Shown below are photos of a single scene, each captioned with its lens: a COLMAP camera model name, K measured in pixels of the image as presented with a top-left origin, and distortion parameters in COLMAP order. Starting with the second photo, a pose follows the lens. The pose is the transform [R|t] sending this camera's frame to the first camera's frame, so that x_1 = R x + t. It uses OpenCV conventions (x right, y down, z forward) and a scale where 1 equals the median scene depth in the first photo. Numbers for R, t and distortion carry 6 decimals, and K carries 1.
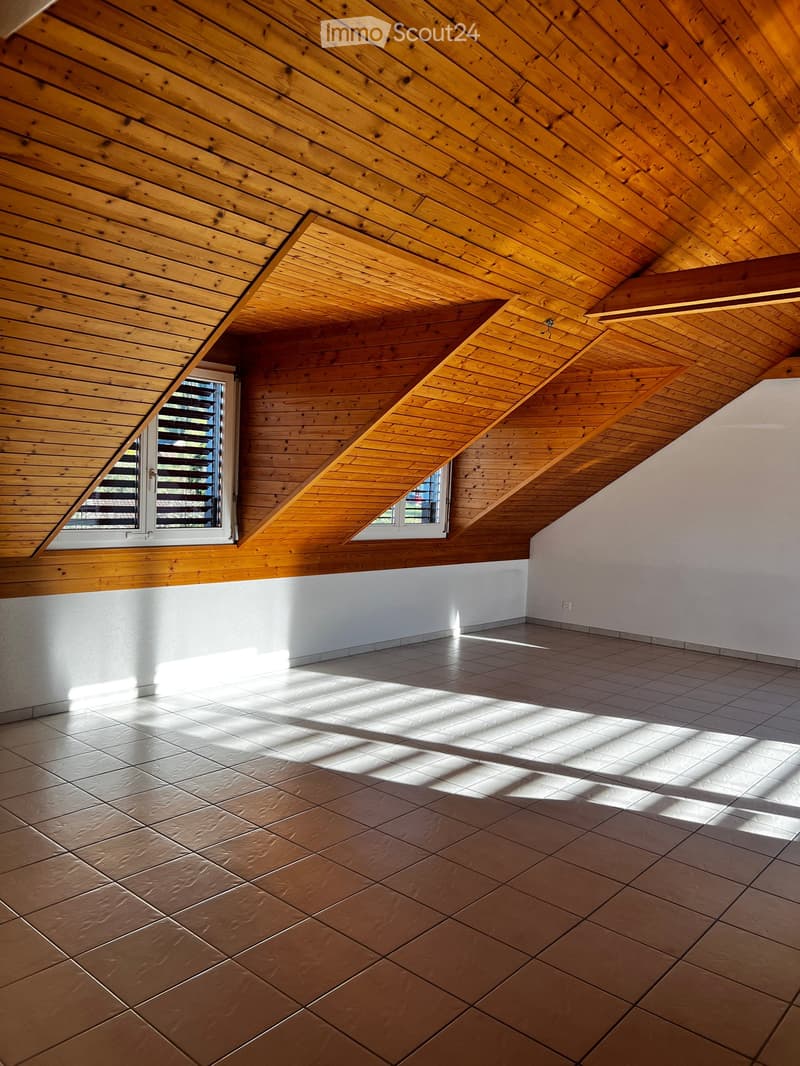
lens RADIAL K [[811.4, 0, 396.5], [0, 811.4, 538.8], [0, 0, 1]] dist [0.009253, -0.008587]
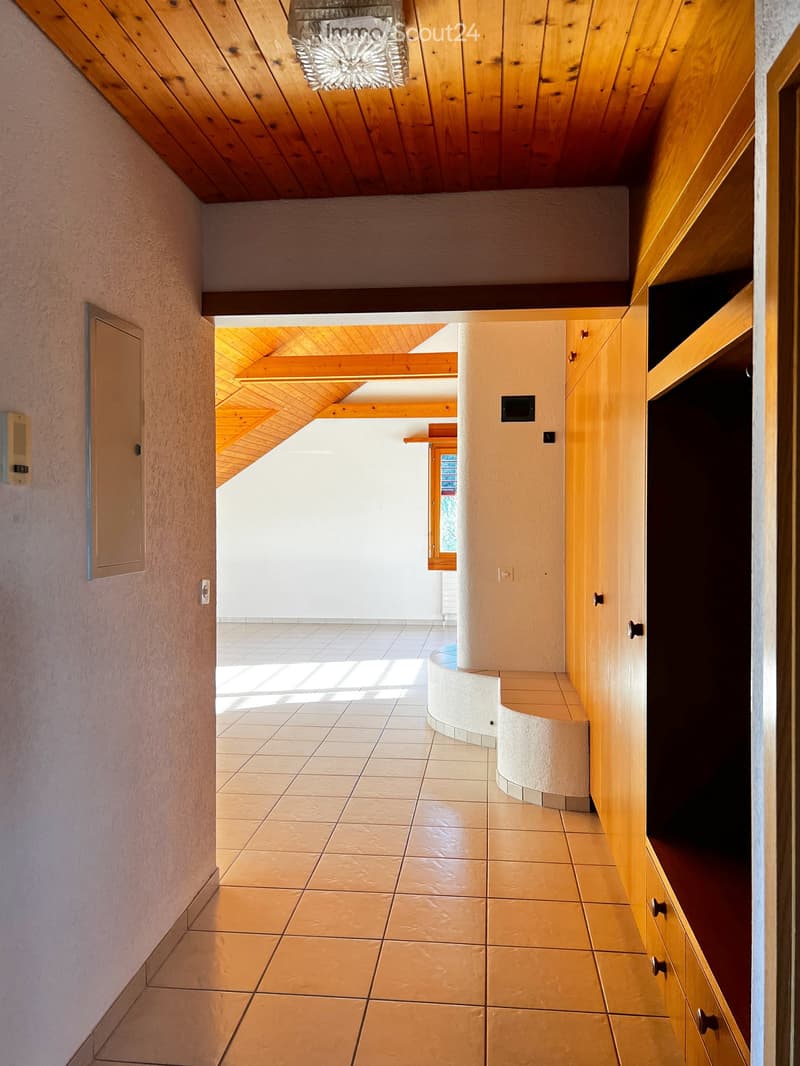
lens RADIAL K [[811.4, 0, 402.0], [0, 811.4, 528.1], [0, 0, 1]] dist [0.009253, -0.008587]
pose [[0.822608, -0.049652, 0.566437, -0.244372], [0.065291, 0.997839, -0.007351, 0.009731], [-0.564848, 0.043031, 0.824072, -0.229457]]
